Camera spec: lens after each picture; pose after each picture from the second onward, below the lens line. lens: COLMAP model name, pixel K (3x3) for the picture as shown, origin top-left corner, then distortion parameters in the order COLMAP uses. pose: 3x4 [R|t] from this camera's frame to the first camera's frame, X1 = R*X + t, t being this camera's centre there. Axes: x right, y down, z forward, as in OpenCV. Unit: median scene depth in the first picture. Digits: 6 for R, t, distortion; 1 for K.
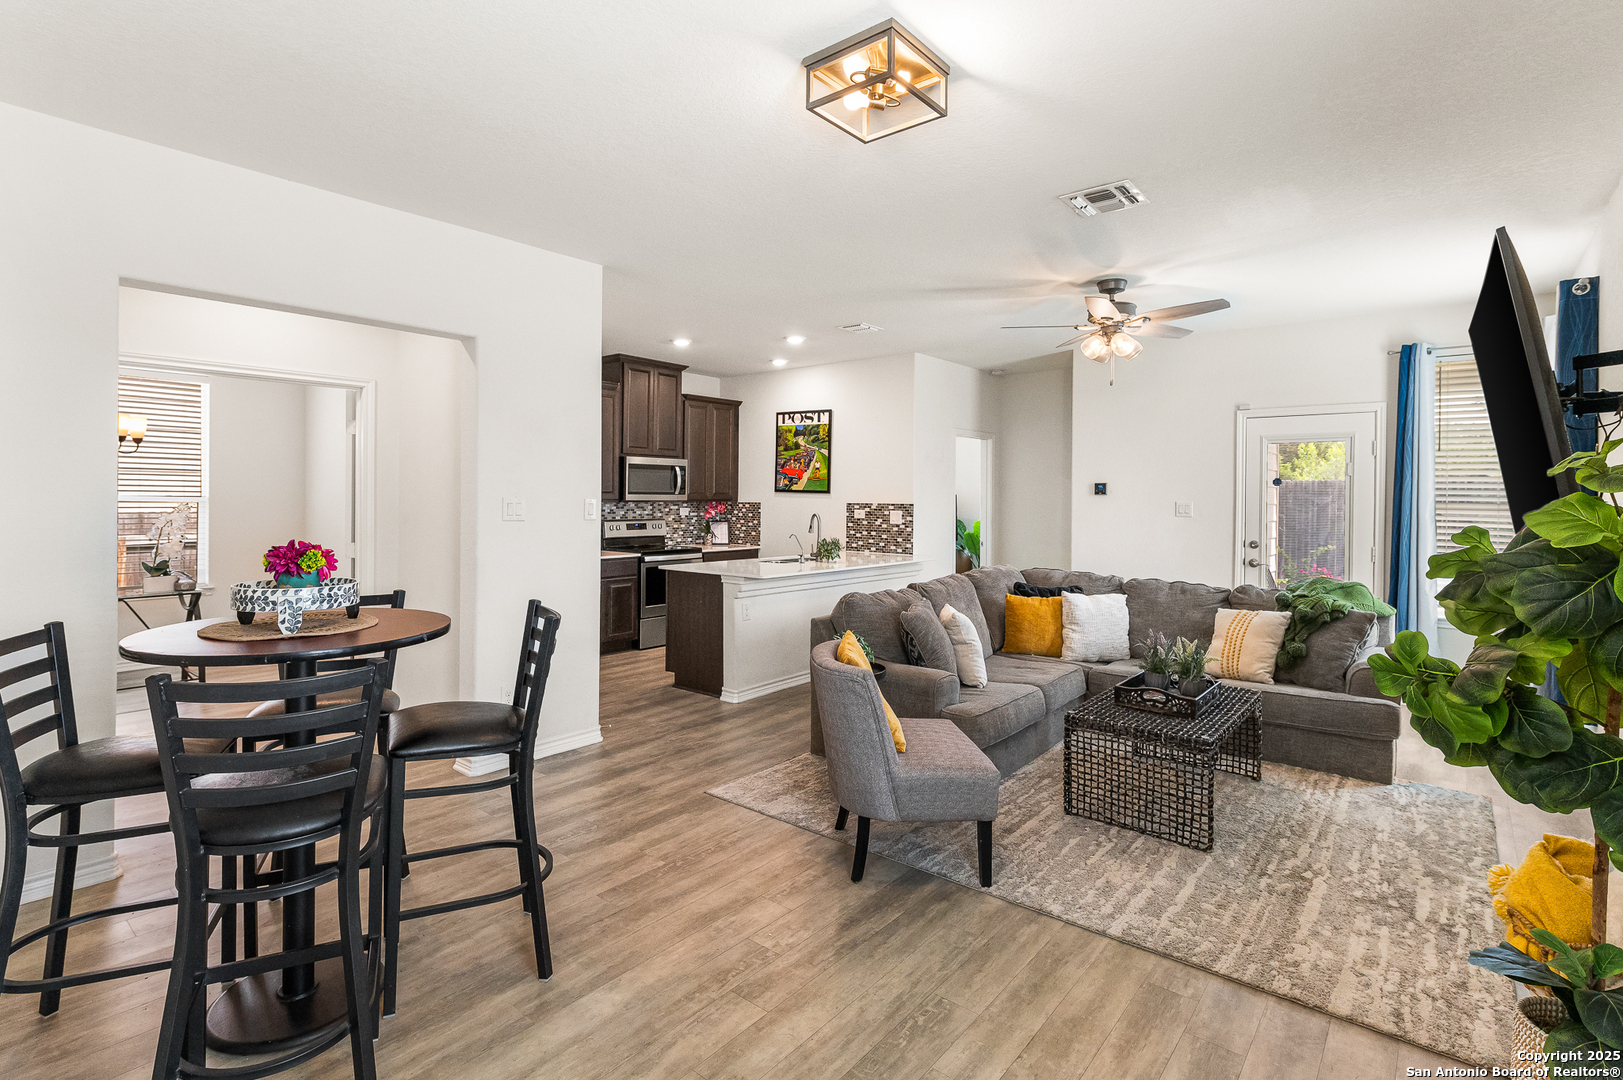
lens RADIAL K [[781.3, 0, 813.8], [0, 781.3, 495.4], [0, 0, 1]] dist [0.000489, 0.000012]
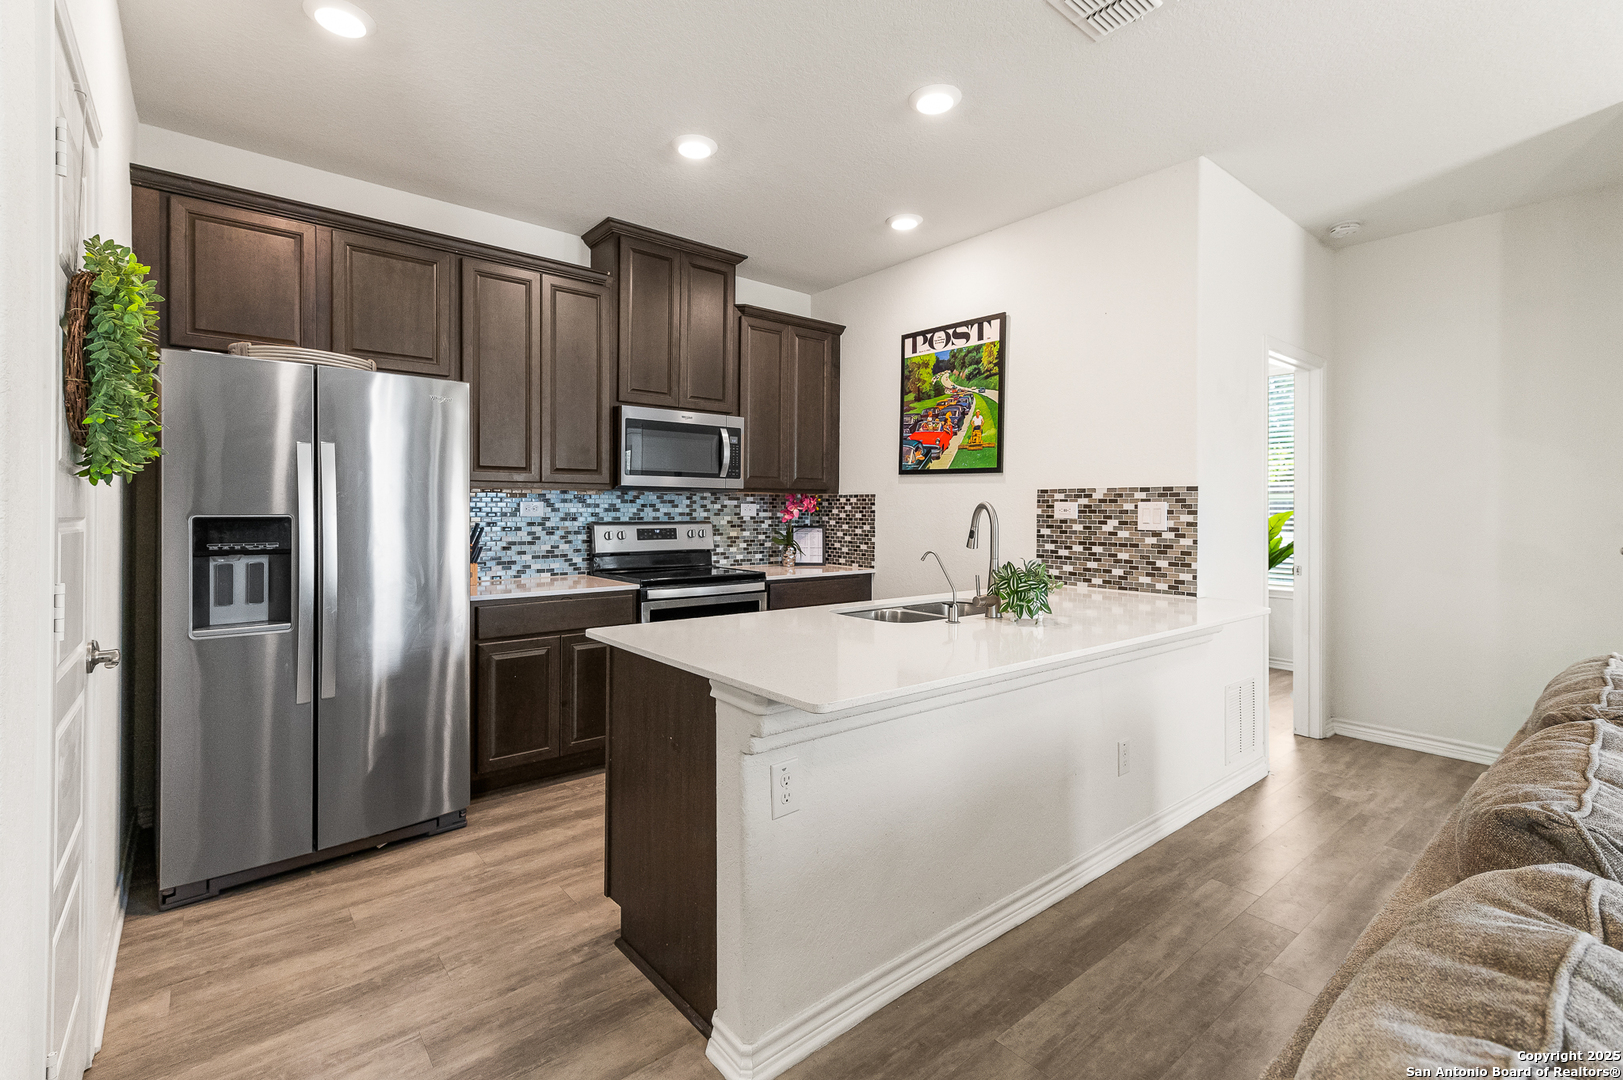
lens RADIAL K [[758.5, 0, 798.7], [0, 758.5, 510.2], [0, 0, 1]] dist [0.002917, 0.000127]
pose [[0.979307, -0.002576, -0.202365, -0.010248], [0.003157, 0.999992, 0.002551, 0.020734], [0.202357, -0.003138, 0.979307, 0.462013]]
